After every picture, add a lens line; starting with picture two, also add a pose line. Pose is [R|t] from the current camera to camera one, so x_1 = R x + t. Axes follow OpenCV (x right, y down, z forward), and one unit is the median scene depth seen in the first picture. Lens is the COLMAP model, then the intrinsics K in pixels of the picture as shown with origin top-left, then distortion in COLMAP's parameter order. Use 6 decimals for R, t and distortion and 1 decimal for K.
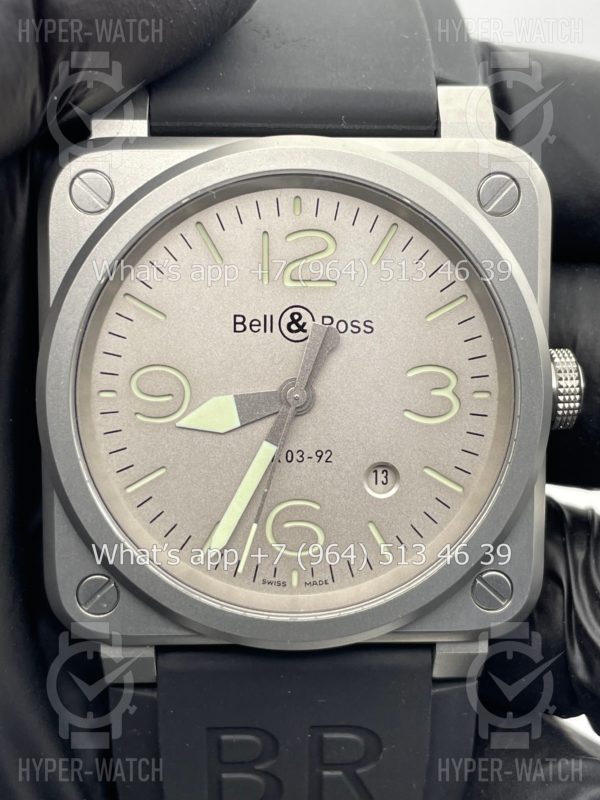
lens RADIAL K [[1238.7, 0, 300.0], [0, 1238.7, 400.0], [0, 0, 1]] dist [0.032387, -0.042251]
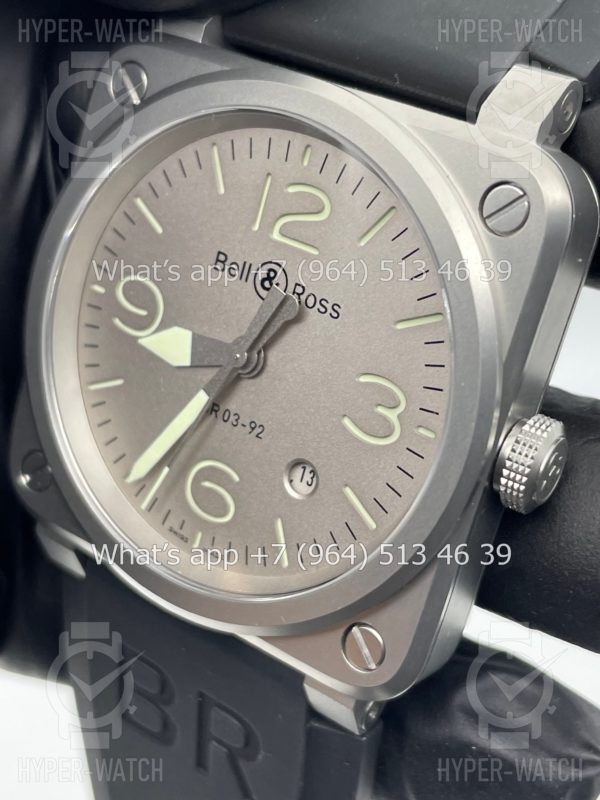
lens RADIAL K [[1238.7, 0, 300.0], [0, 1238.7, 400.0], [0, 0, 1]] dist [0.032387, -0.042251]
pose [[0.799538, 0.362783, -0.478672, 0.478225], [-0.326365, 0.931464, 0.160816, -0.133358], [0.504207, 0.027643, 0.863140, 0.231460]]
